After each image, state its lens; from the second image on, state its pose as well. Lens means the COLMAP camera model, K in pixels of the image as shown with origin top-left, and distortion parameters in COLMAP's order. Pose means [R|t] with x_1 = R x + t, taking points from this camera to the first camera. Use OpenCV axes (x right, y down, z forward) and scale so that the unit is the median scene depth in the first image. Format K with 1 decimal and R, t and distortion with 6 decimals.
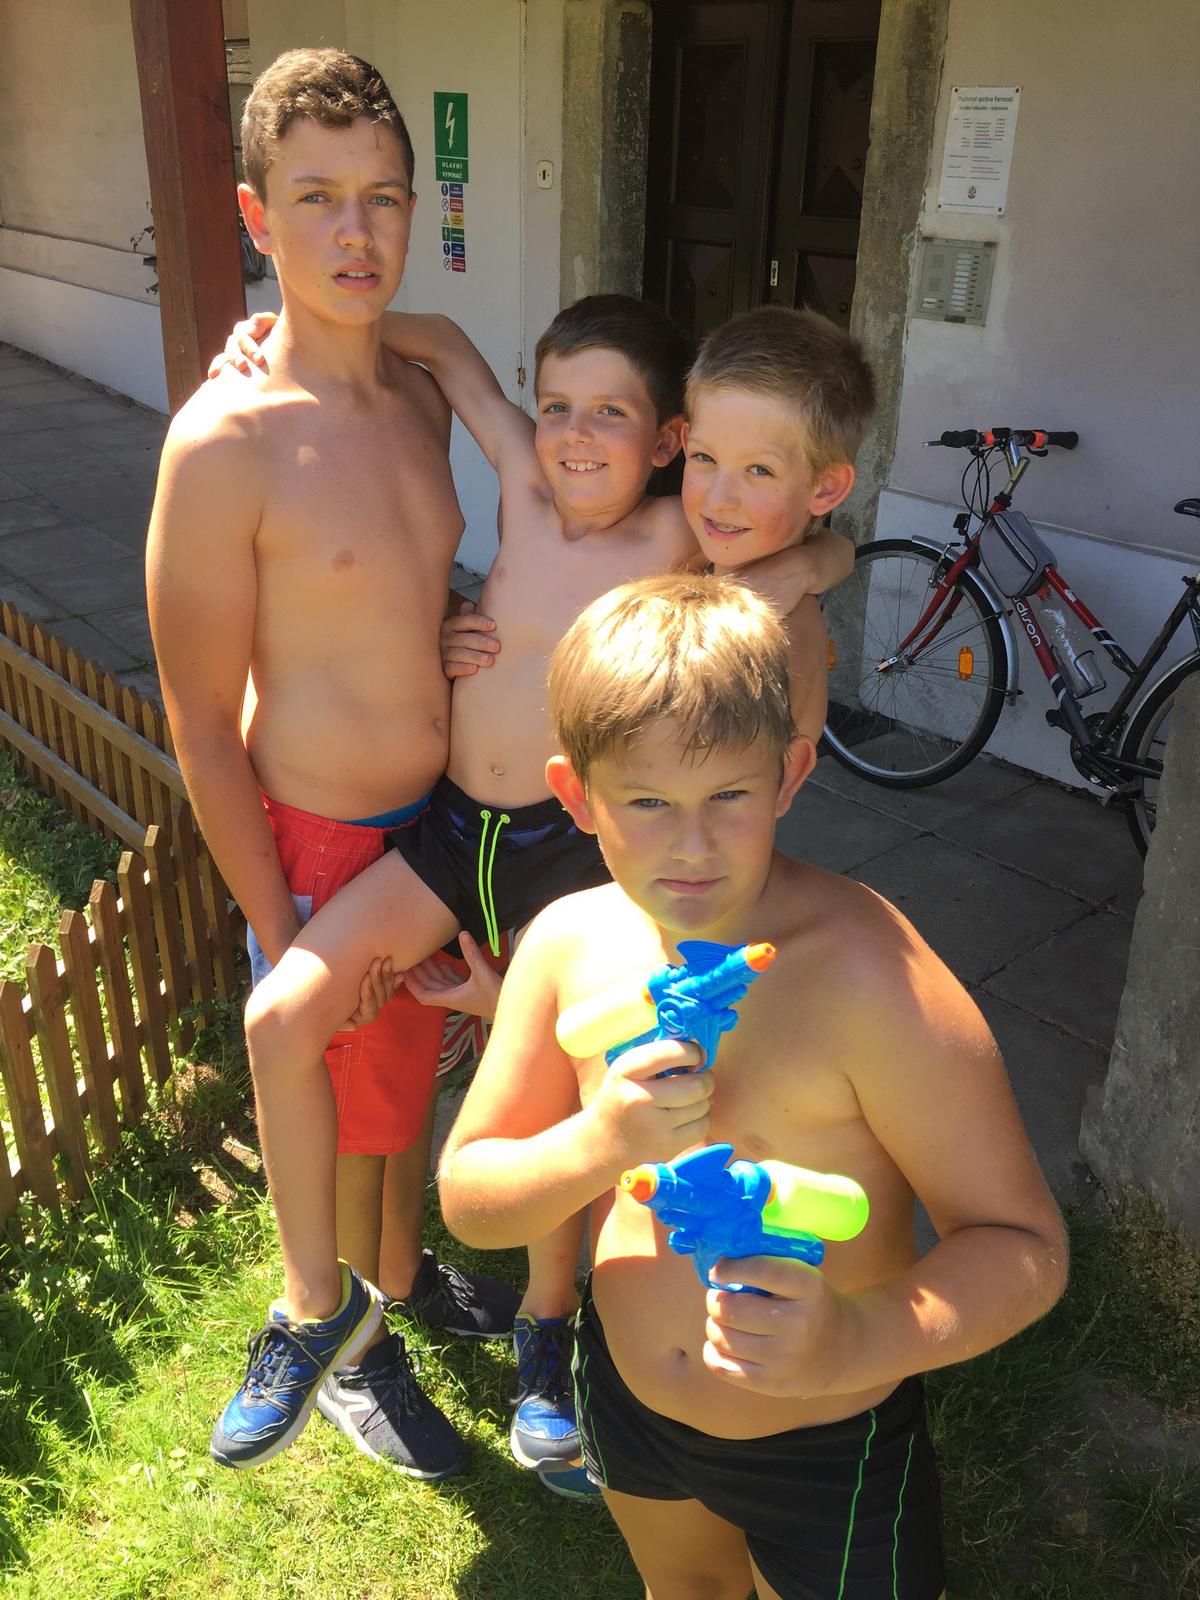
lens RADIAL K [[1349.8, 0, 600.0], [0, 1349.8, 800.0], [0, 0, 1]] dist [0.143501, -0.204005]
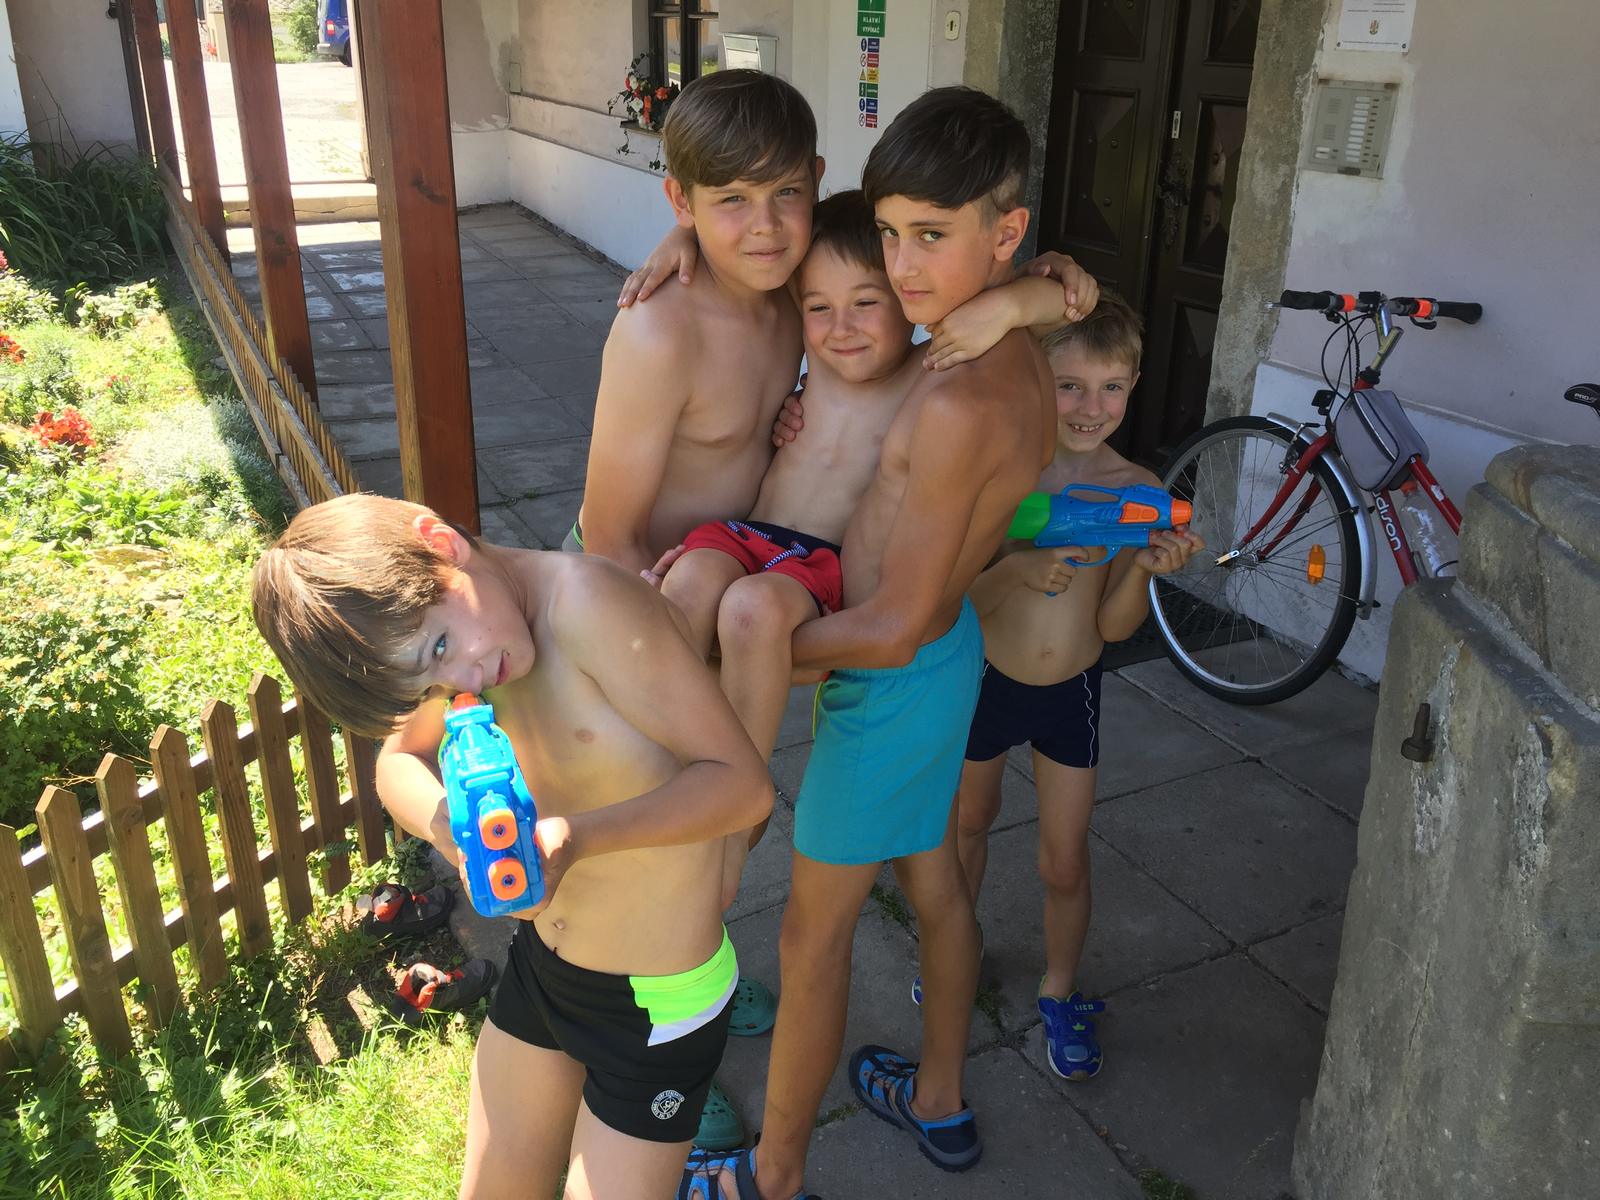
lens RADIAL K [[1349.8, 0, 800.0], [0, 1349.8, 600.0], [0, 0, 1]] dist [0.143501, -0.204005]
pose [[0.968596, 0.094662, -0.229914, 0.151997], [-0.107130, 0.993343, -0.042340, -0.007393], [0.224376, 0.065641, 0.972289, 0.096996]]
